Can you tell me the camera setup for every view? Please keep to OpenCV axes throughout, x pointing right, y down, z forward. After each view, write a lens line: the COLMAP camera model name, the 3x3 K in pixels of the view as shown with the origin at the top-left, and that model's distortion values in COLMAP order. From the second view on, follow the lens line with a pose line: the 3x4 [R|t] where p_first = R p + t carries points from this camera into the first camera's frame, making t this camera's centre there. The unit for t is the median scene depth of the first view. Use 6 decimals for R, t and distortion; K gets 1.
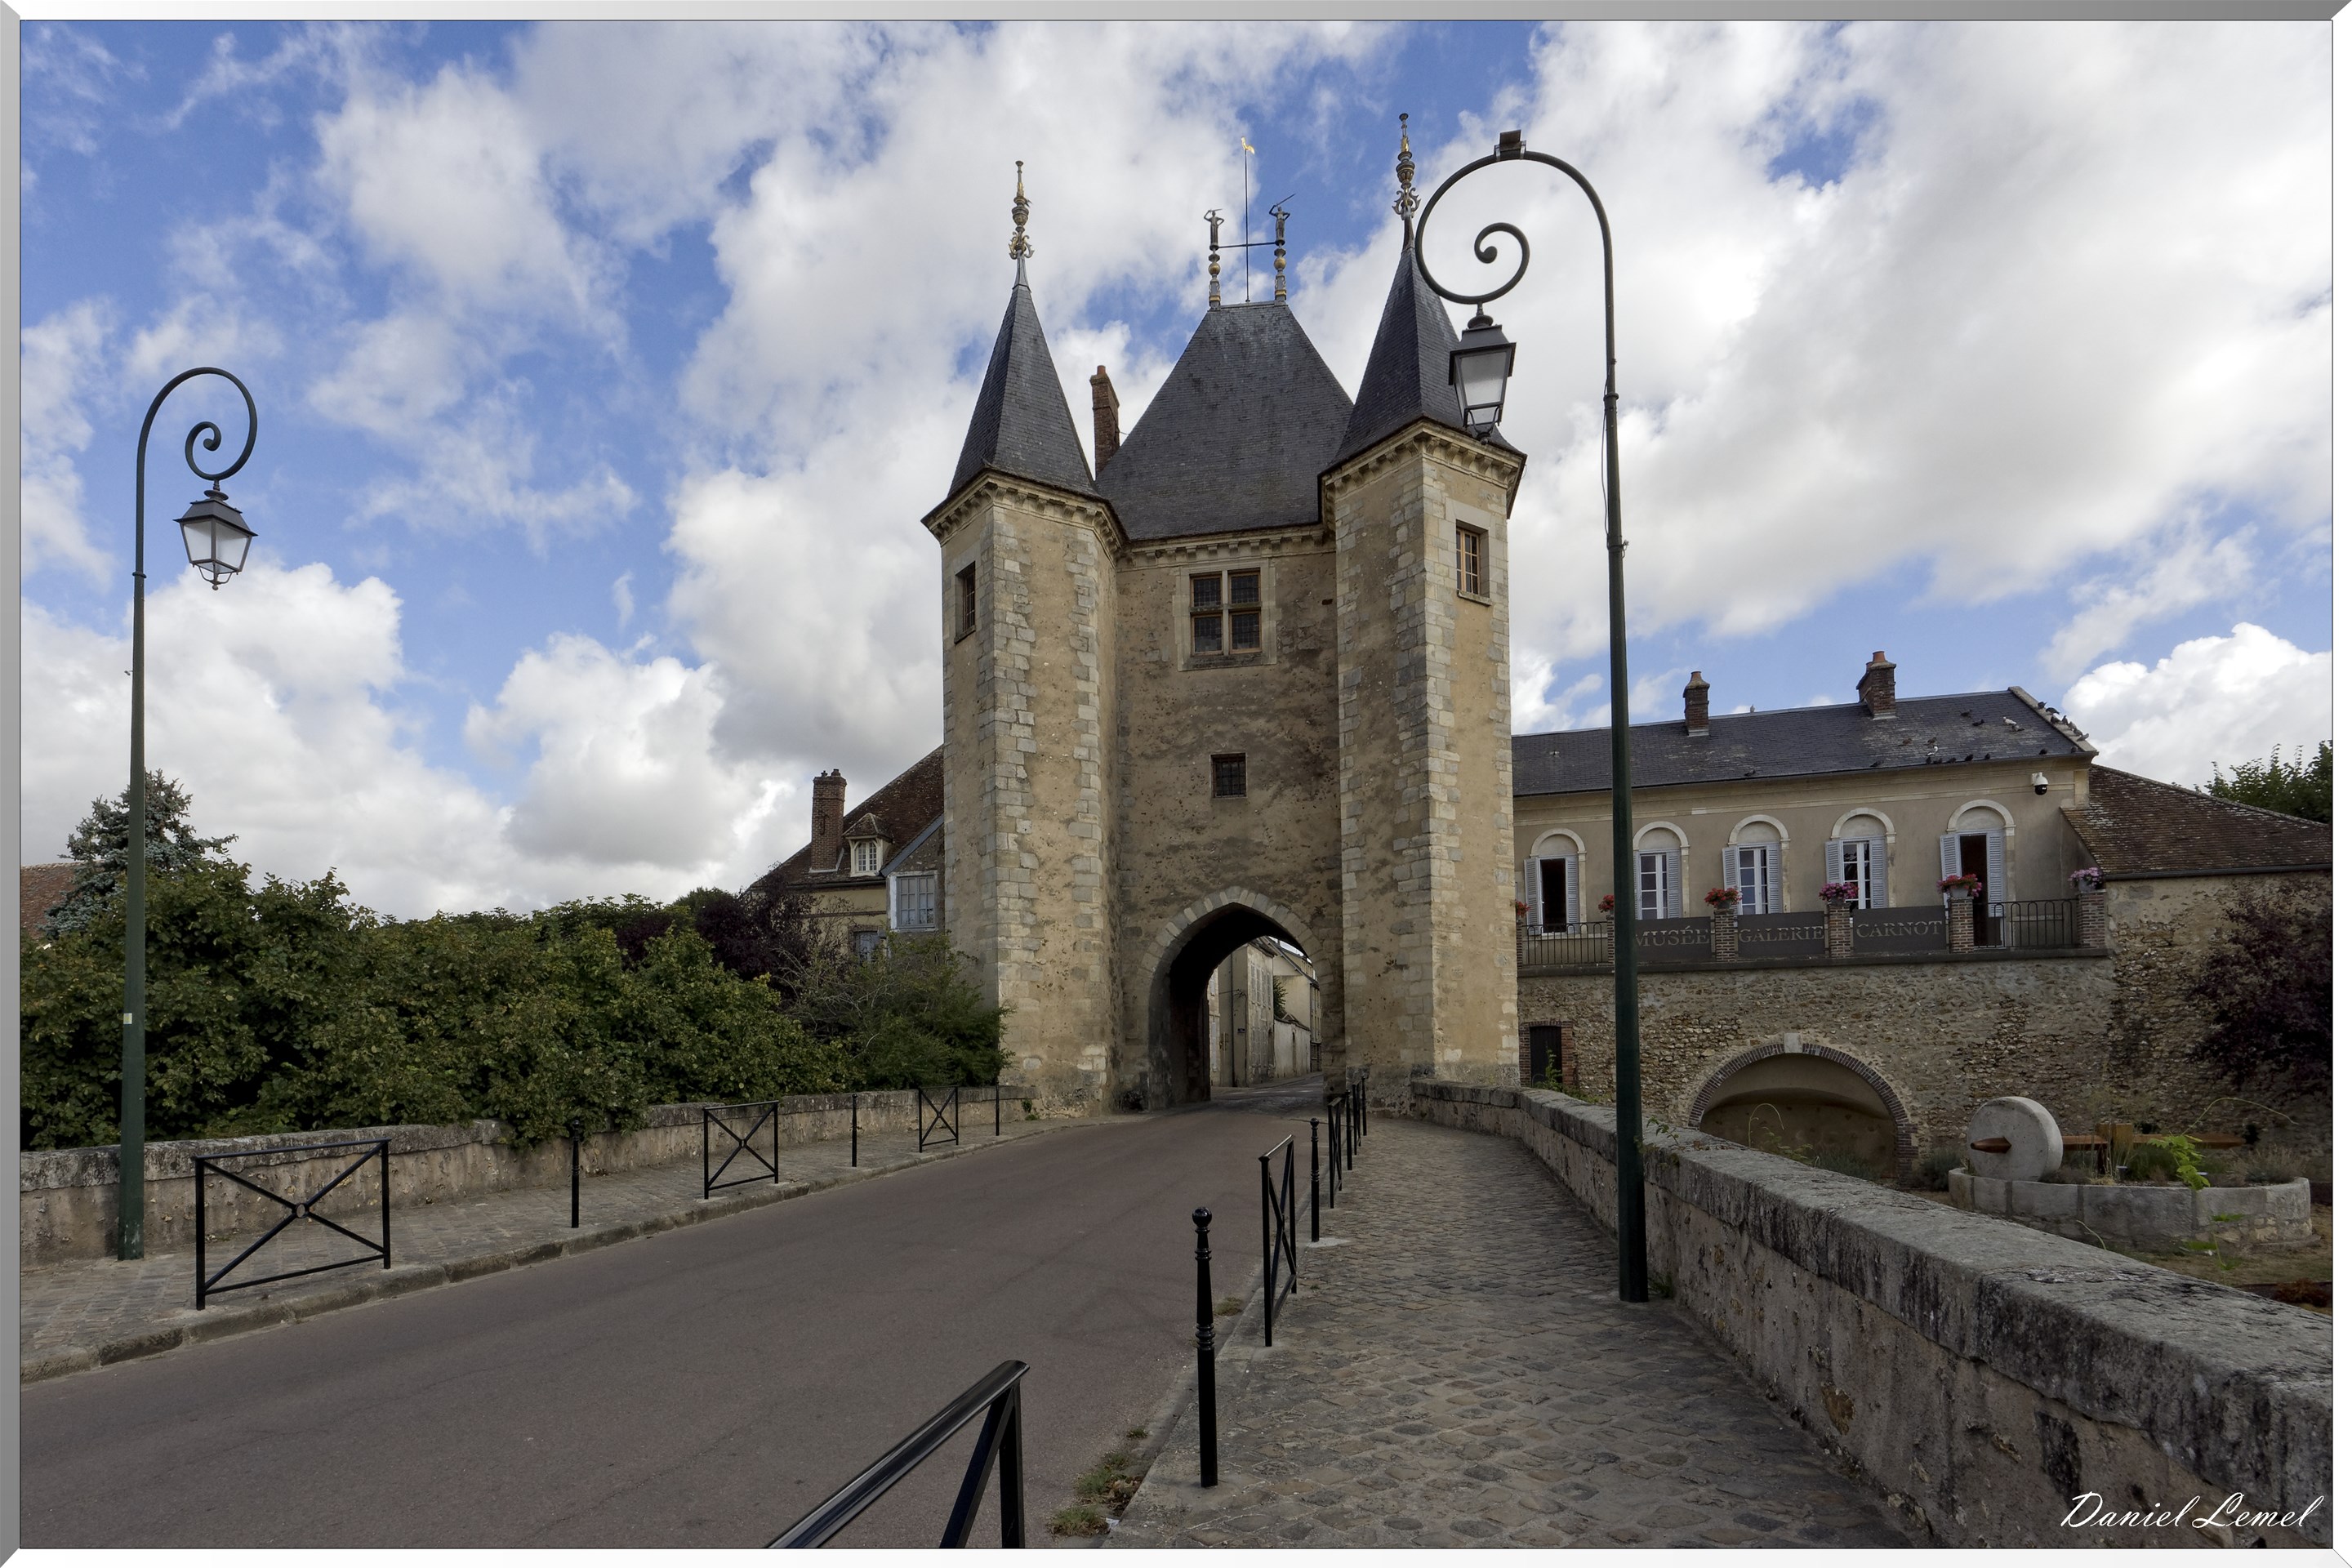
lens RADIAL K [[1125.3, 0, 1174.4], [0, 1125.3, 790.2], [0, 0, 1]] dist [0.005308, 0.000107]
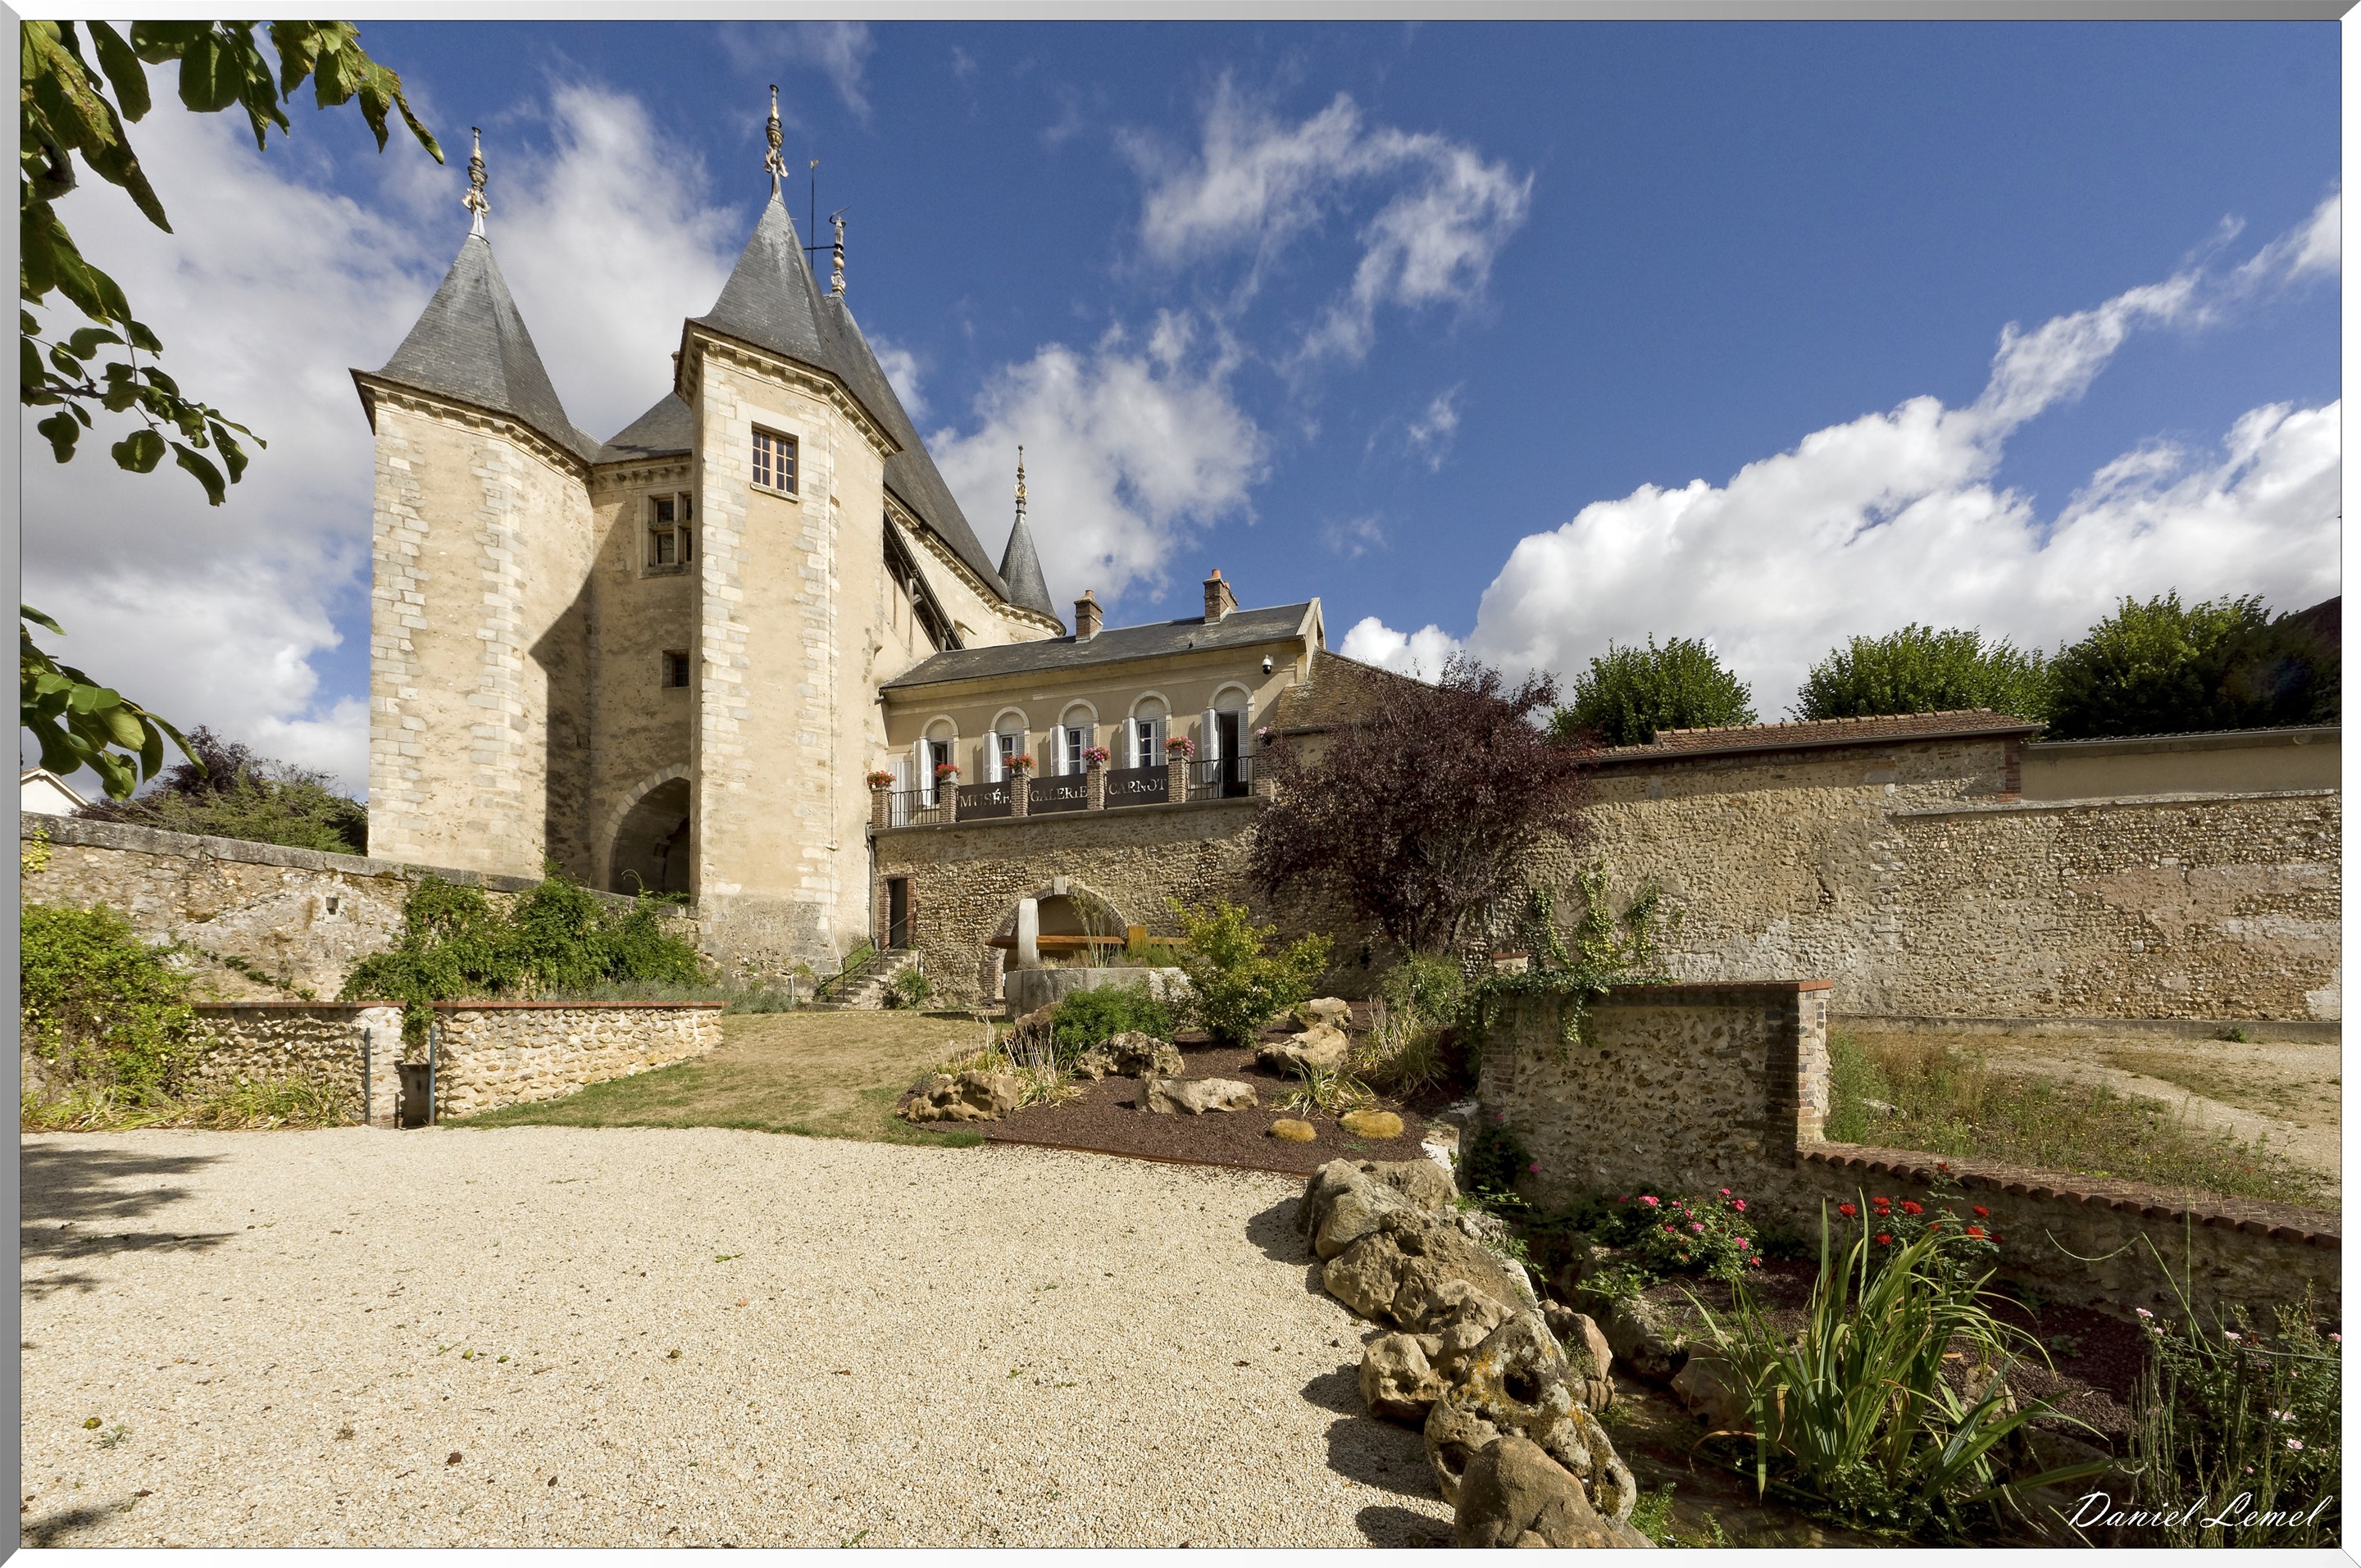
lens RADIAL K [[846.9, 0, 1181.8], [0, 846.9, 780.6], [0, 0, 1]] dist [-0.001738, -0.000096]
pose [[0.999406, 0.014620, 0.031206, 0.614028], [-0.014521, 0.999889, -0.003372, 0.110859], [-0.031252, 0.002916, 0.999507, 0.120986]]
